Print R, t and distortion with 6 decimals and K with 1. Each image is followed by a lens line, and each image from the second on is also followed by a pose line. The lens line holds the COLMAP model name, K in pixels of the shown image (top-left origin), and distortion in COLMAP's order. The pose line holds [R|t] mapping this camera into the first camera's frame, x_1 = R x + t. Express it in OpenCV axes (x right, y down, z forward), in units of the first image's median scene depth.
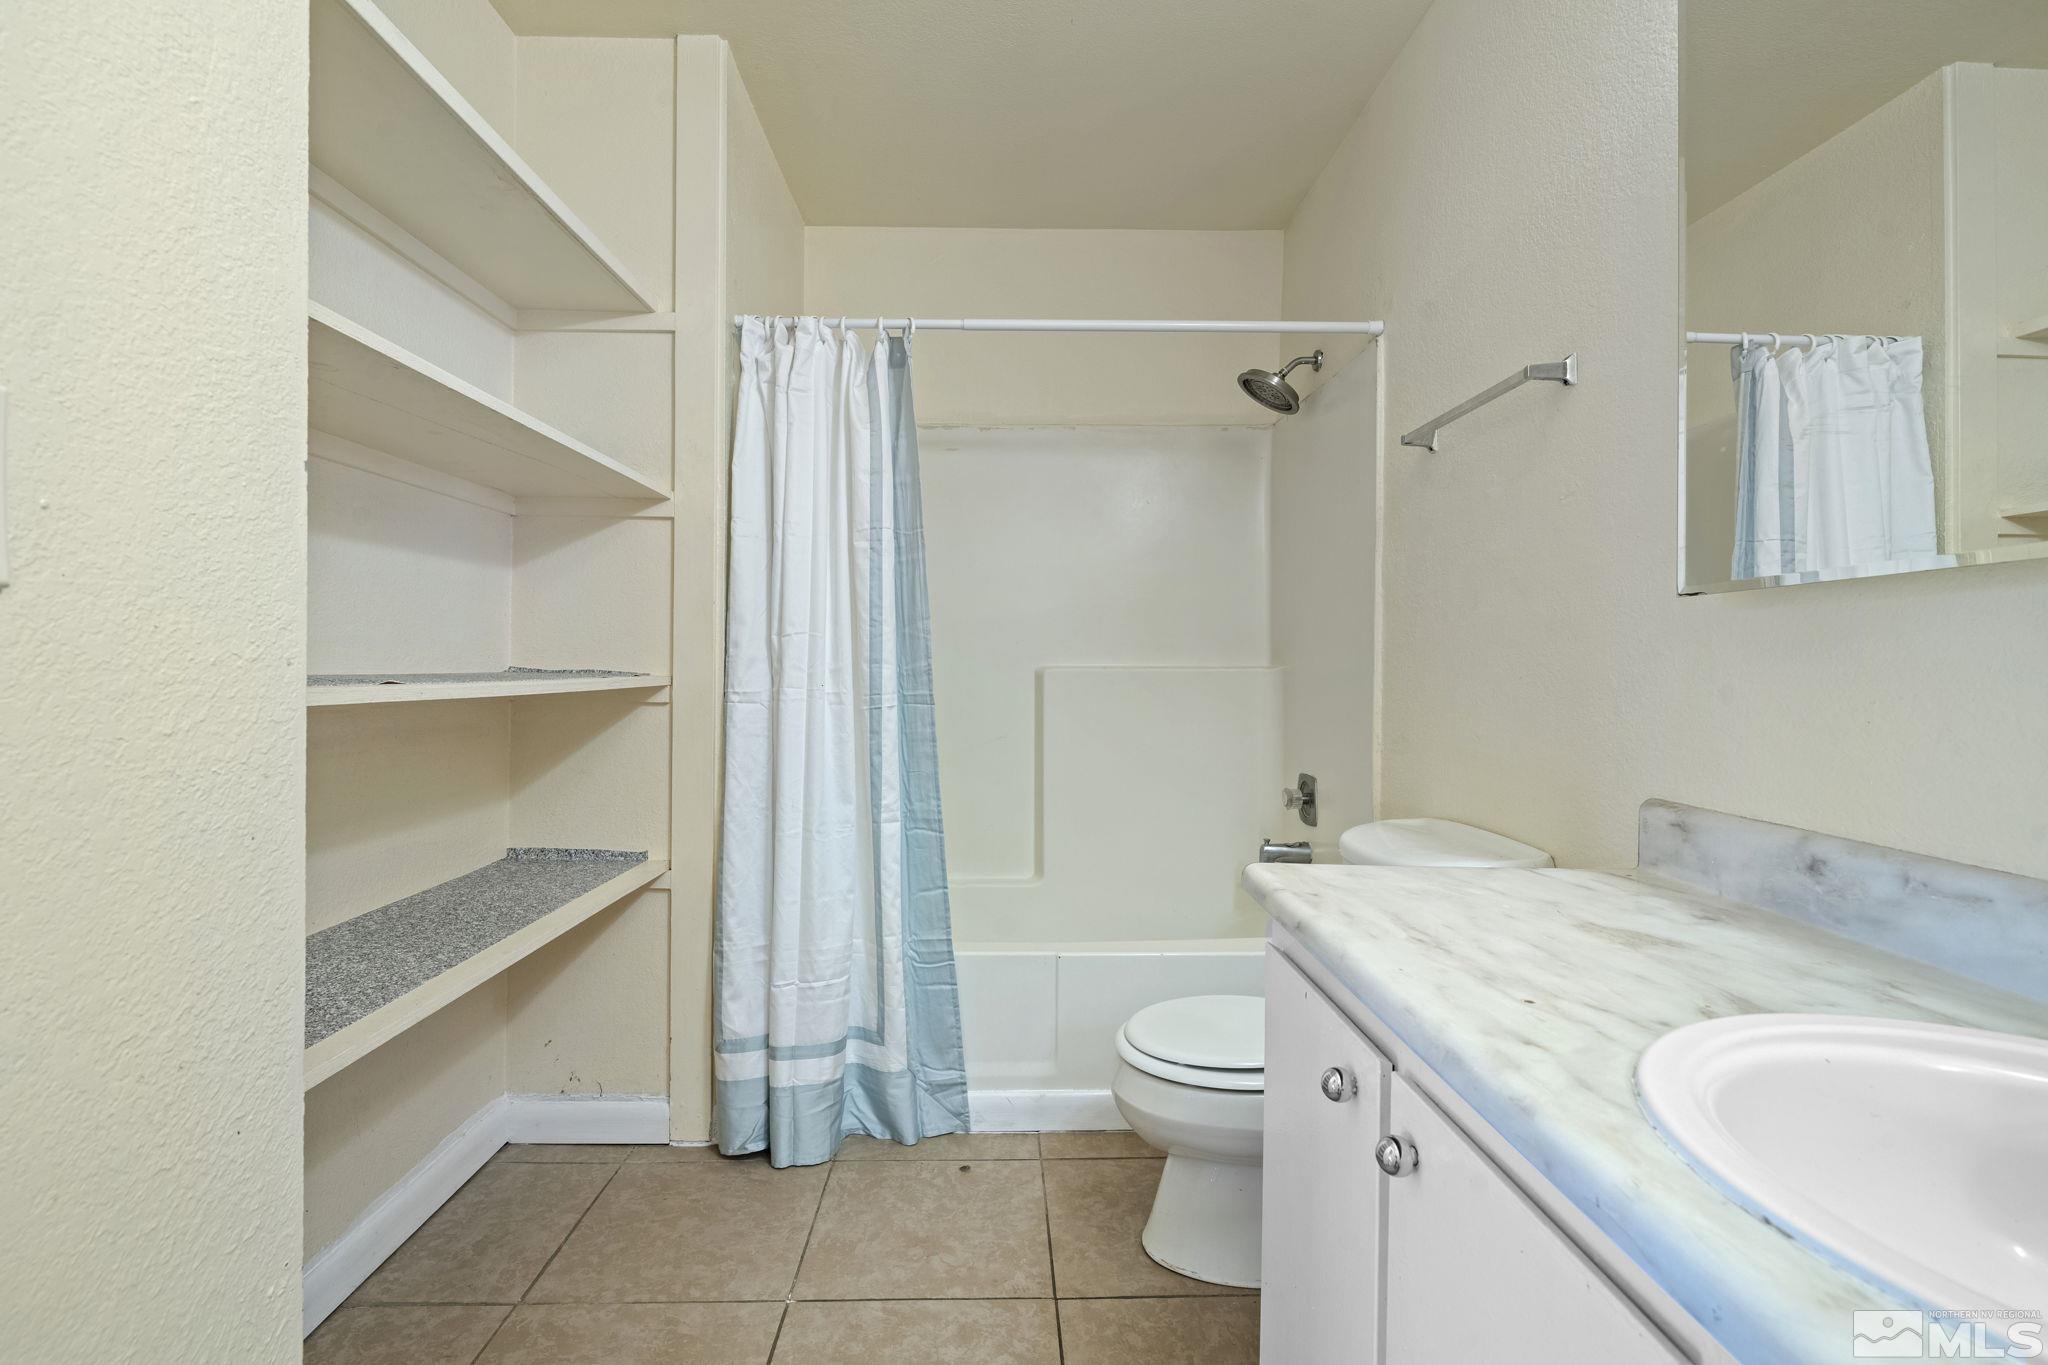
lens RADIAL K [[944.6, 0, 1015.5], [0, 944.6, 667.8], [0, 0, 1]] dist [0.000947, -0.000110]
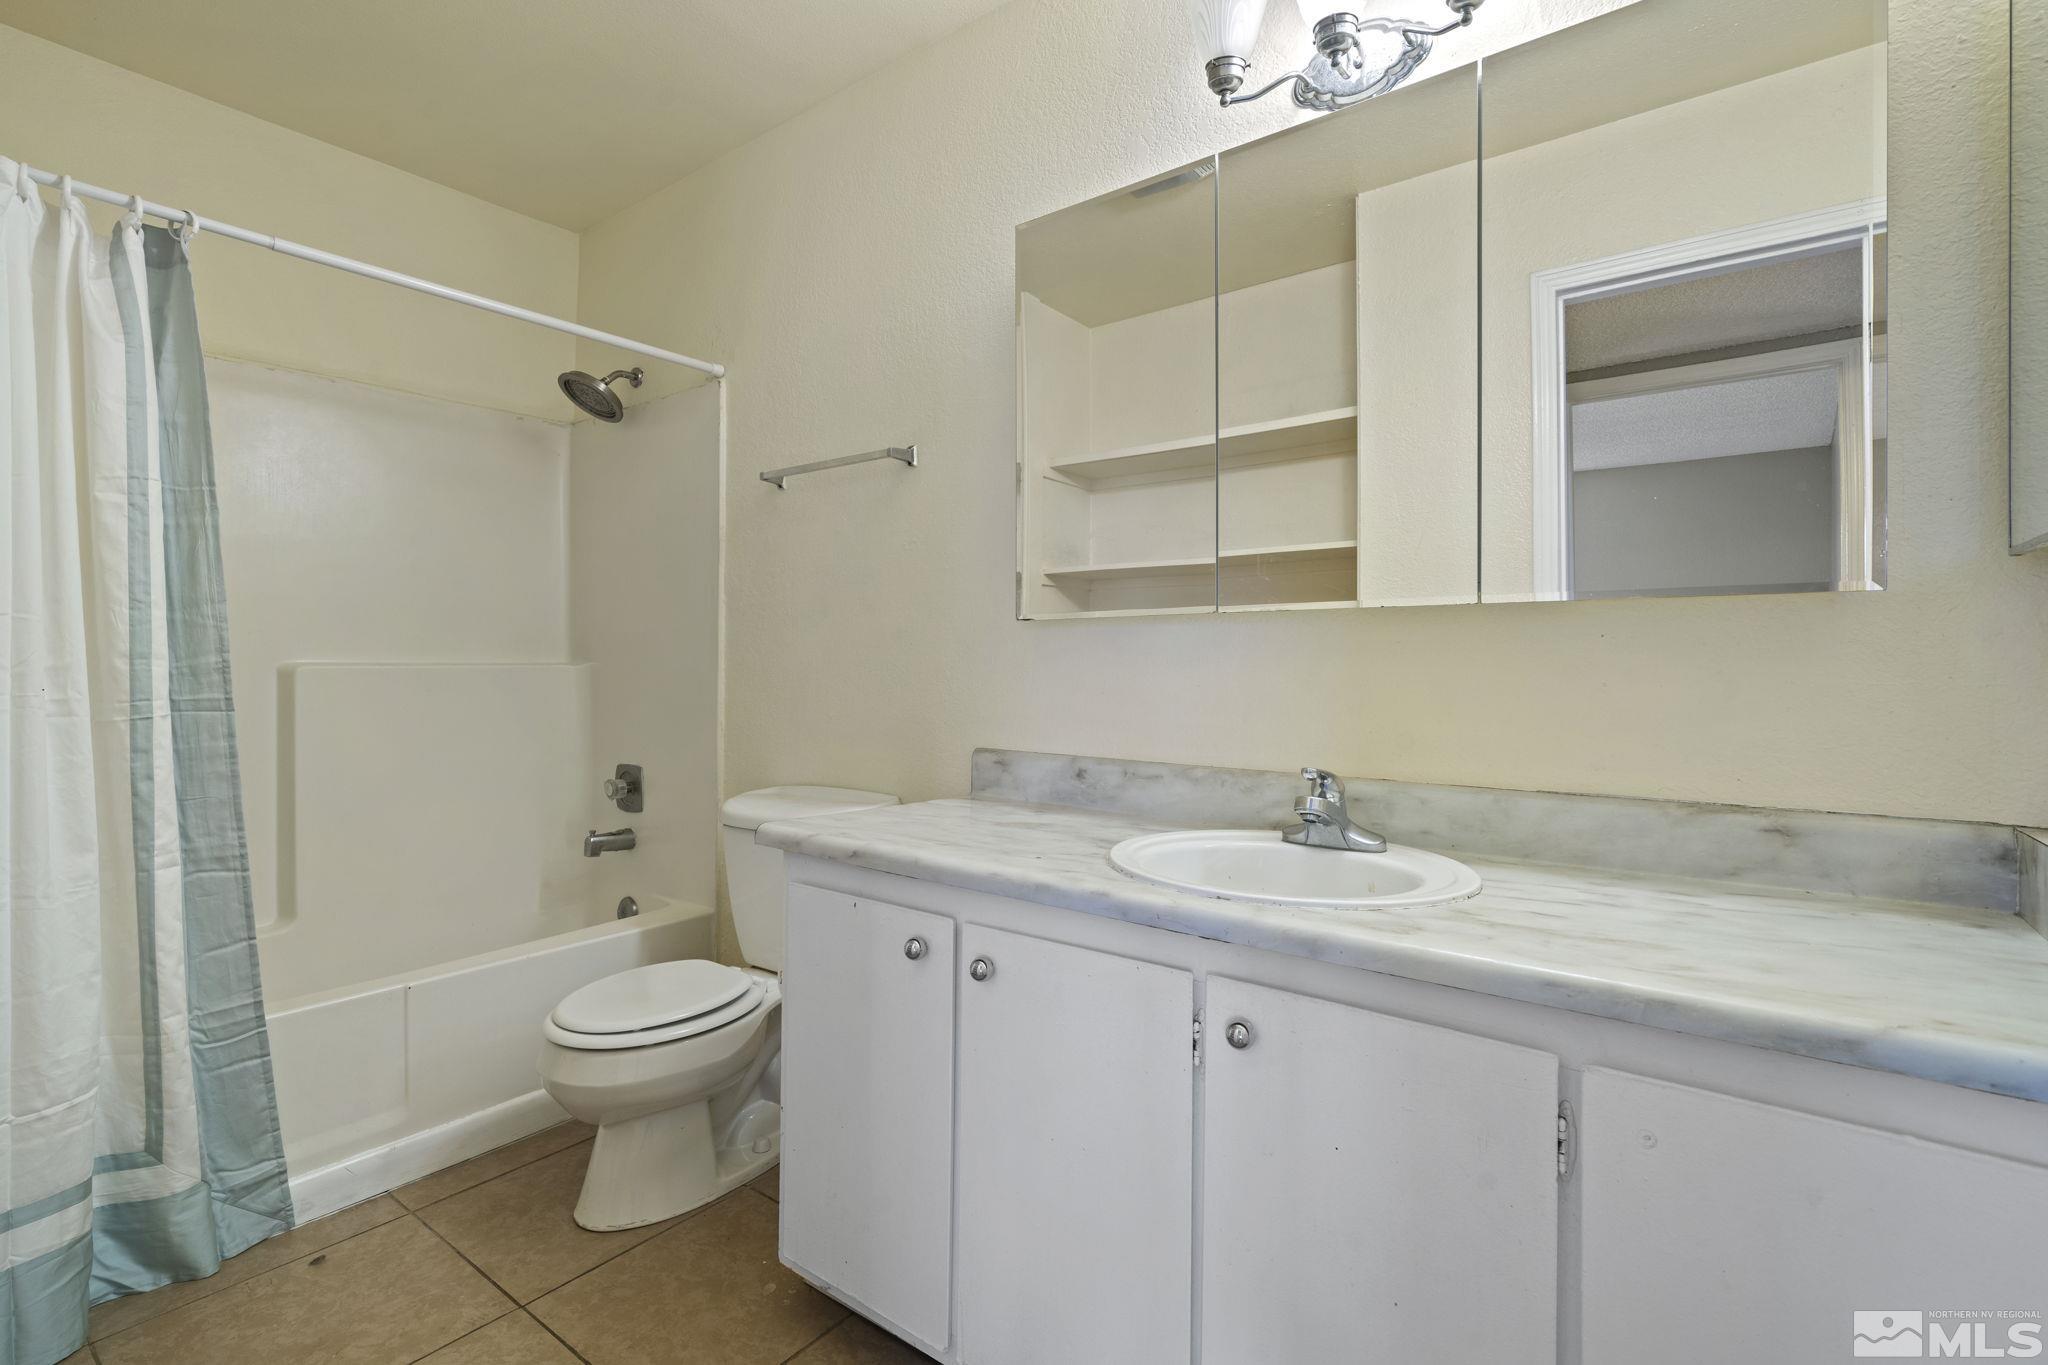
lens RADIAL K [[954.7, 0, 1033.2], [0, 954.7, 661.4], [0, 0, 1]] dist [0.001081, 0.000698]
pose [[0.616327, 0.001692, 0.787489, -0.307642], [0.001015, 0.999995, -0.002944, 0.000343], [-0.787490, 0.002613, 0.616322, -0.024163]]
